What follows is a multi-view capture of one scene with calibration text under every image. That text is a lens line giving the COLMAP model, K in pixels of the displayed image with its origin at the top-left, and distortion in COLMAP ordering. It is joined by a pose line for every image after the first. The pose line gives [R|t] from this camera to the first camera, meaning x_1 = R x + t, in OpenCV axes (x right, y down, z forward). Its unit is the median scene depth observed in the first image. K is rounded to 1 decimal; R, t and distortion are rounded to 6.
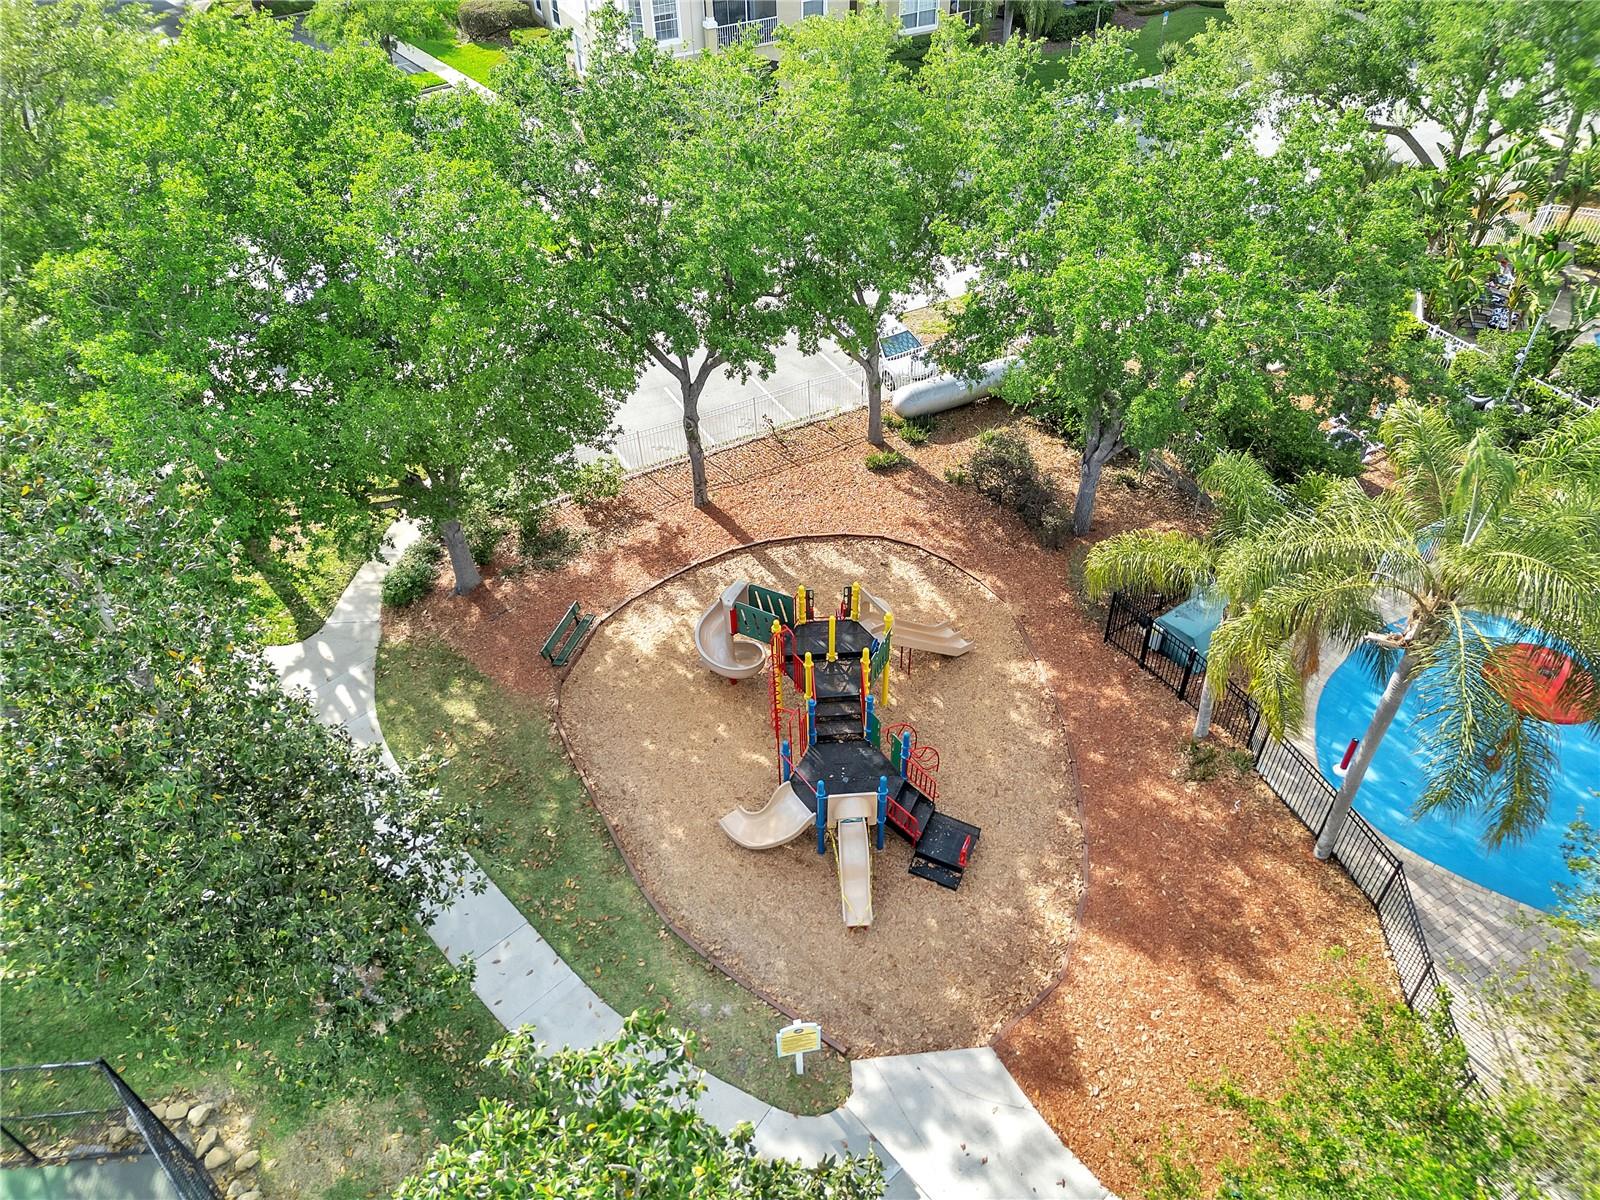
lens RADIAL K [[1122.3, 0, 799.4], [0, 1122.3, 601.4], [0, 0, 1]] dist [0.064934, -0.062070]
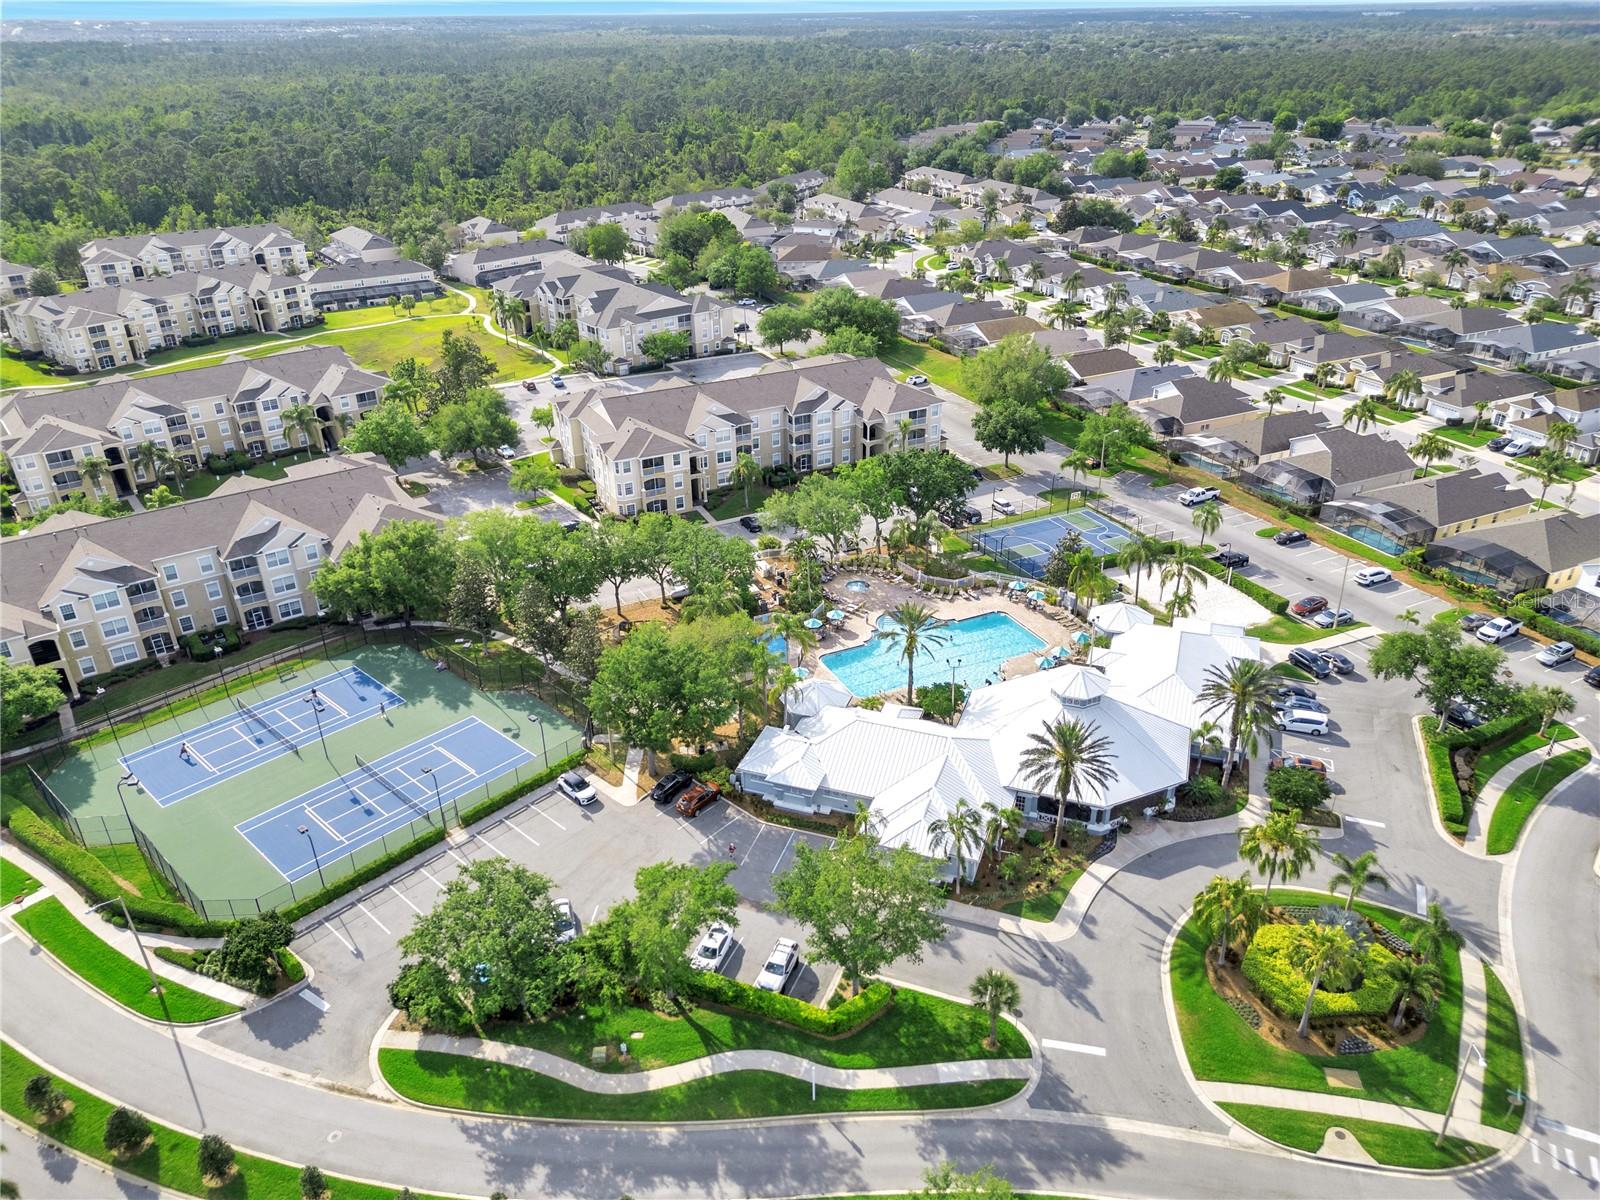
lens RADIAL K [[1122.3, 0, 807.9], [0, 1122.3, 597.2], [0, 0, 1]] dist [0.064934, -0.062070]
pose [[0.999930, 0.006852, -0.009646, 0.767160], [-0.009120, 0.965731, -0.259386, 1.089825], [0.007539, 0.259456, 0.965725, -3.606479]]
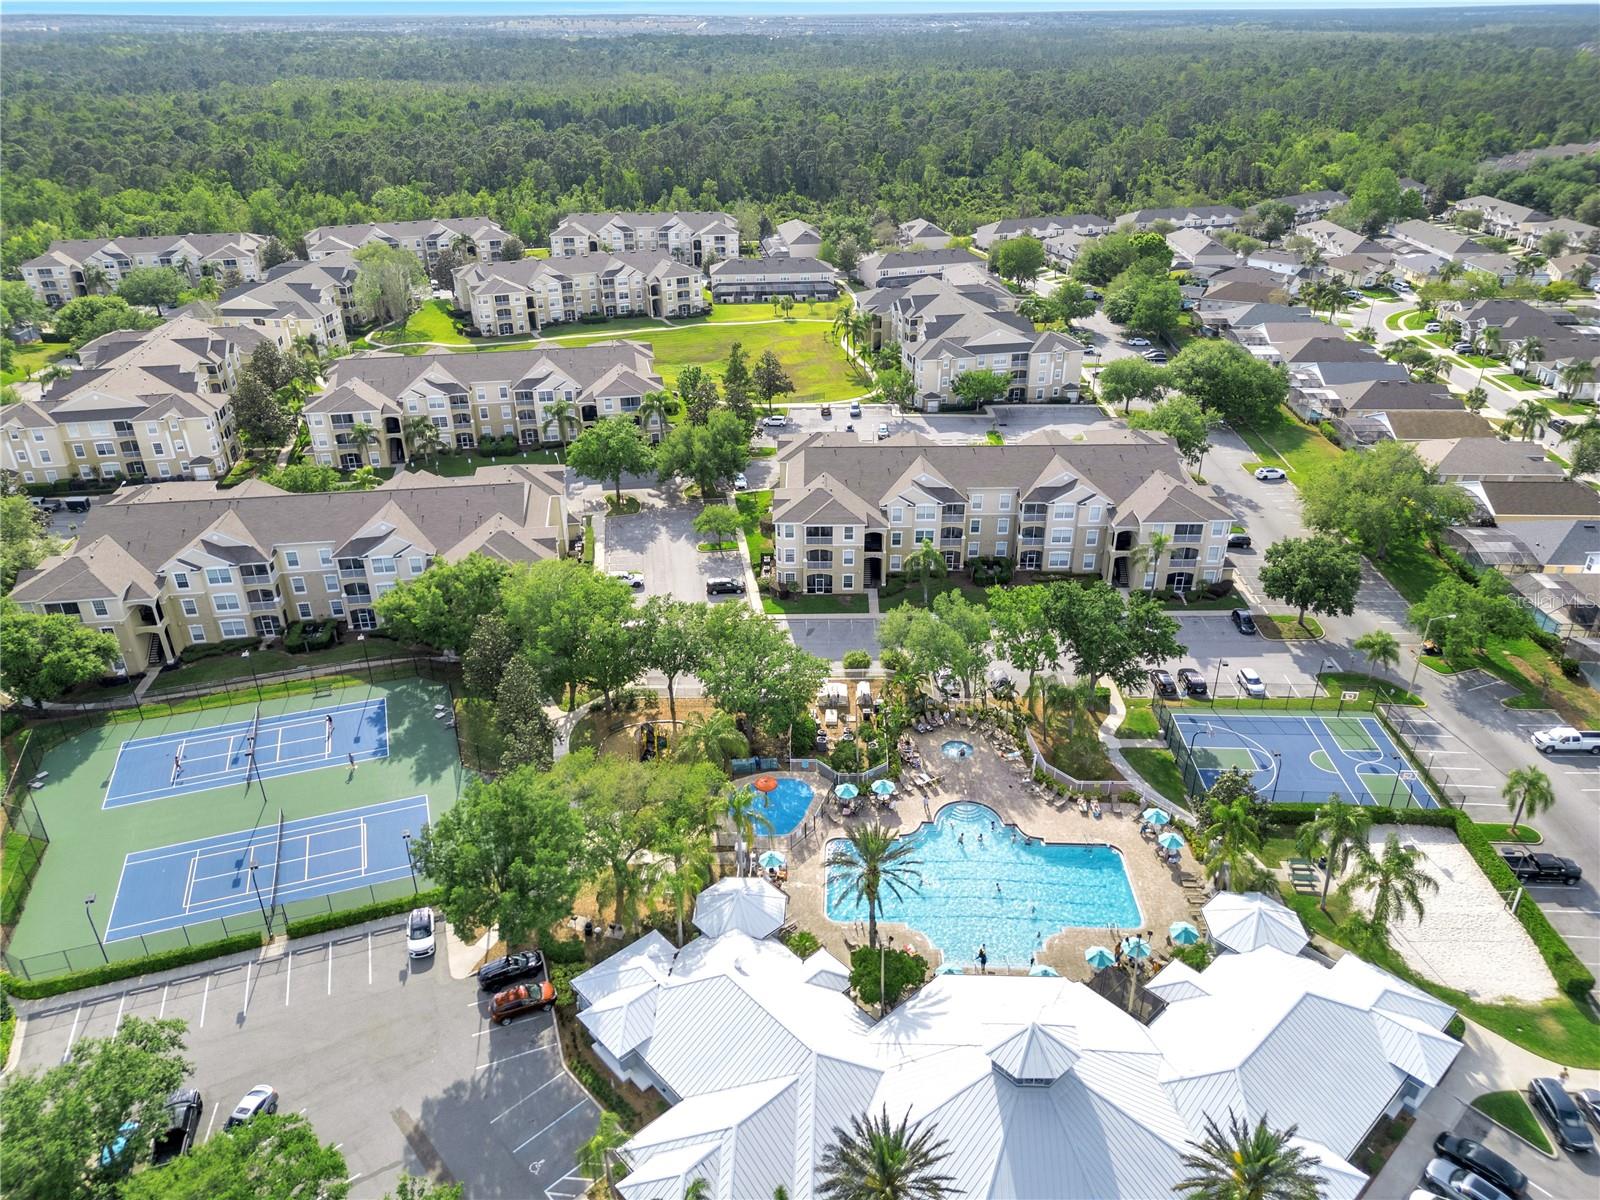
lens RADIAL K [[1122.3, 0, 807.6], [0, 1122.3, 599.1], [0, 0, 1]] dist [0.064934, -0.062070]
pose [[0.880500, 0.225099, -0.417193, 1.990144], [-0.323956, 0.928226, -0.182891, 0.122440], [0.346081, 0.296188, 0.890225, -2.530553]]
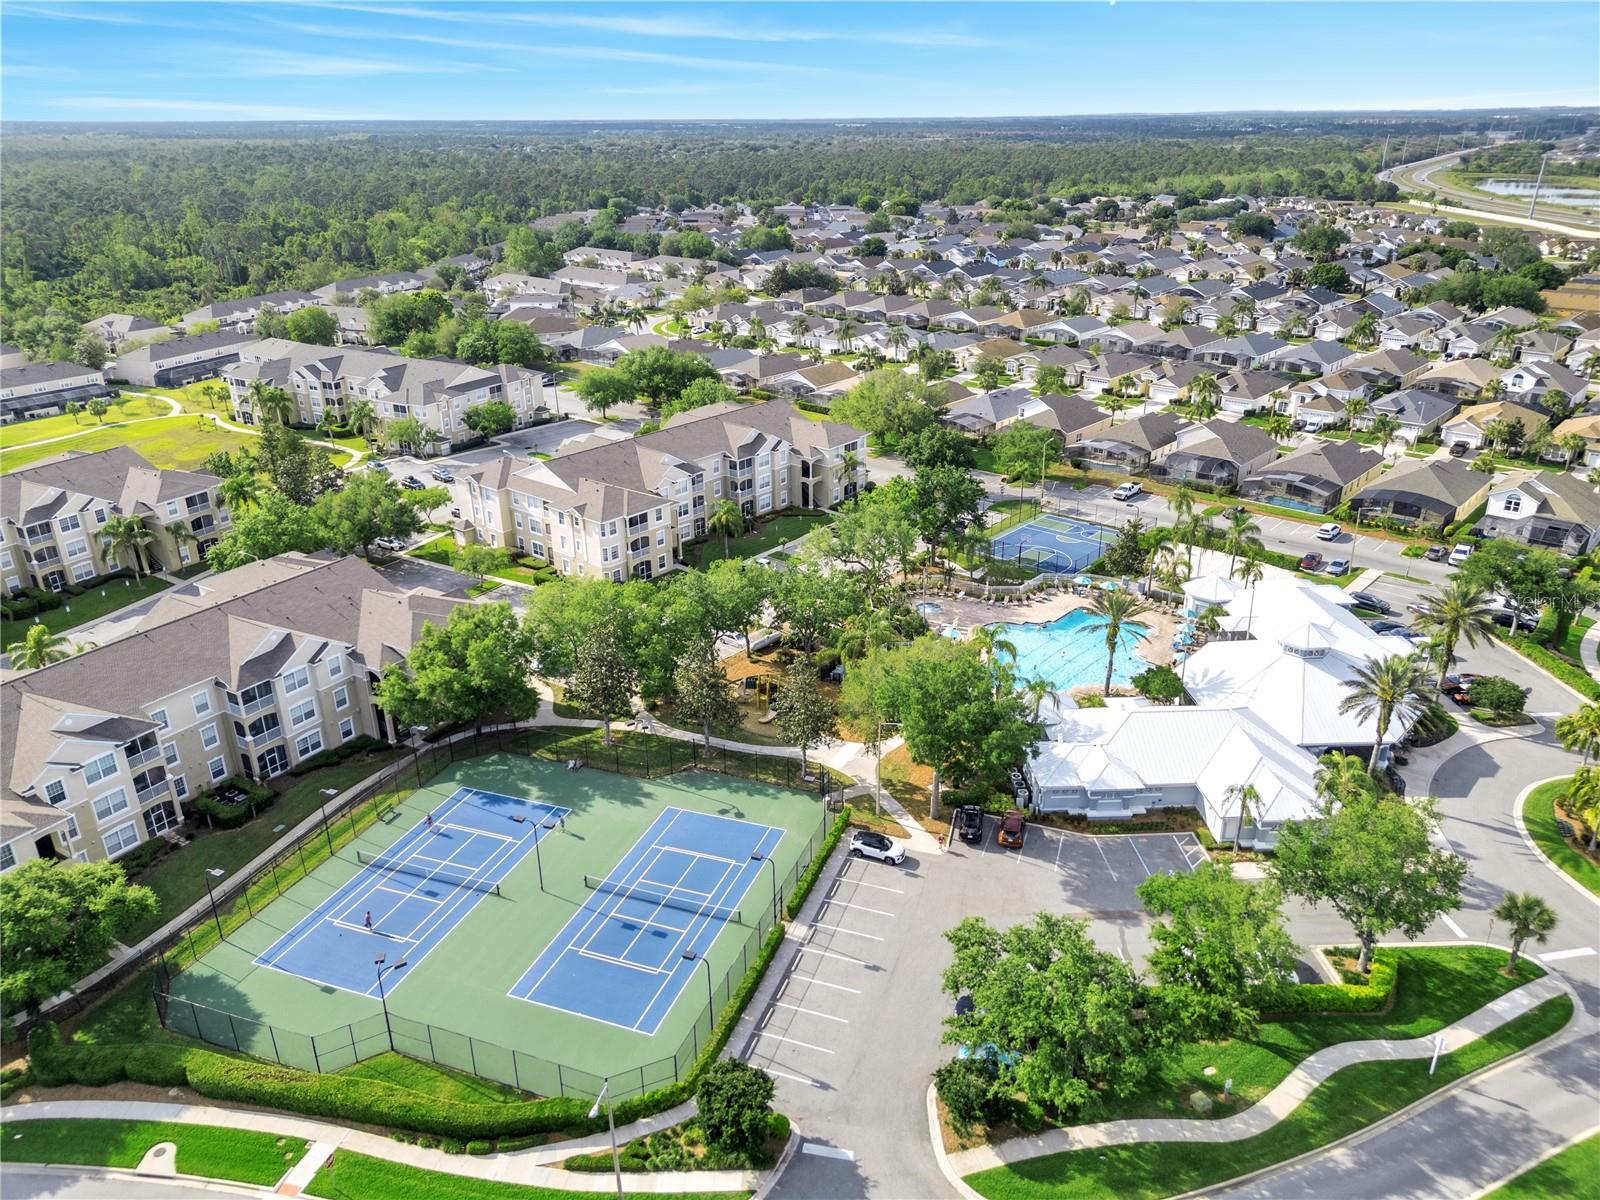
lens RADIAL K [[1122.3, 0, 804.1], [0, 1122.3, 597.7], [0, 0, 1]] dist [0.064934, -0.062070]
pose [[0.927996, -0.141895, 0.344513, -1.222074], [0.249143, 0.923839, -0.290600, 0.962239], [-0.277040, 0.355509, 0.892671, -2.932137]]
